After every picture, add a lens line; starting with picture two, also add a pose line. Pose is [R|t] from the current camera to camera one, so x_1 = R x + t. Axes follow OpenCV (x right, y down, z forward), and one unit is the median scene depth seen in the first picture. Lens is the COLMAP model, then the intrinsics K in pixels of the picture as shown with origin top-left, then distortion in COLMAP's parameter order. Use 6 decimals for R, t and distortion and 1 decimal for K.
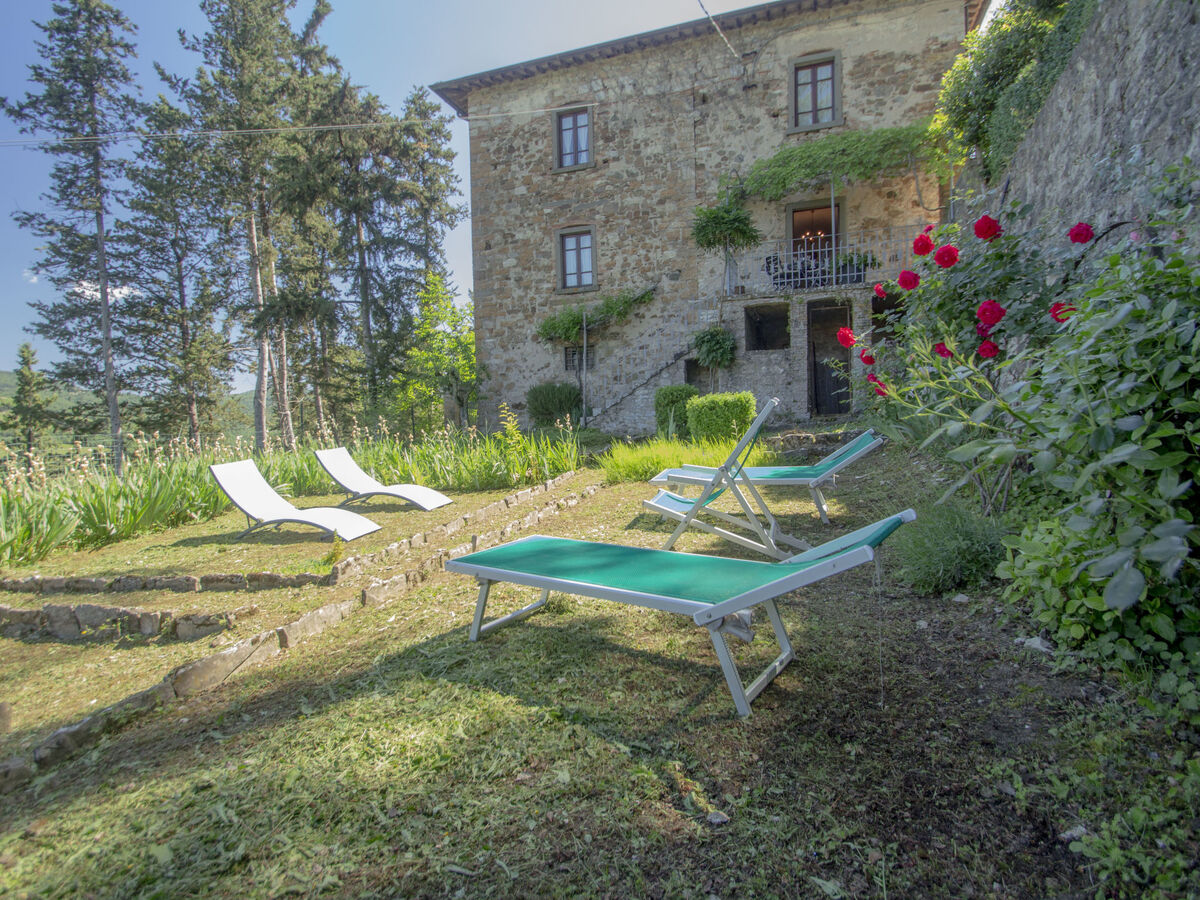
lens RADIAL K [[624.3, 0, 594.3], [0, 624.3, 444.9], [0, 0, 1]] dist [0.014385, -0.019096]
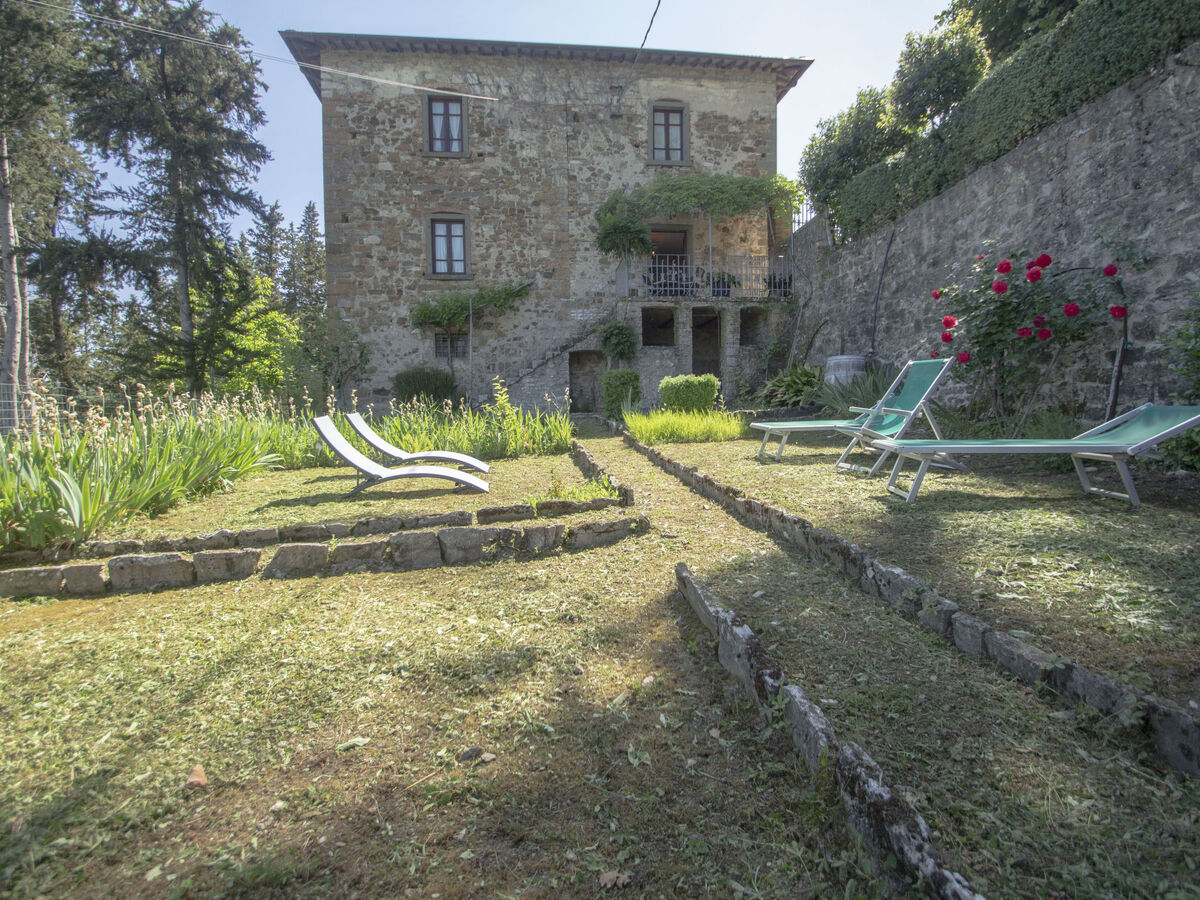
lens RADIAL K [[624.3, 0, 594.3], [0, 624.3, 444.9], [0, 0, 1]] dist [0.014385, -0.019096]
pose [[0.896381, -0.001681, 0.443281, -0.272671], [0.008950, 0.999858, -0.014306, 0.037276], [-0.443194, 0.016791, 0.896268, 0.010153]]
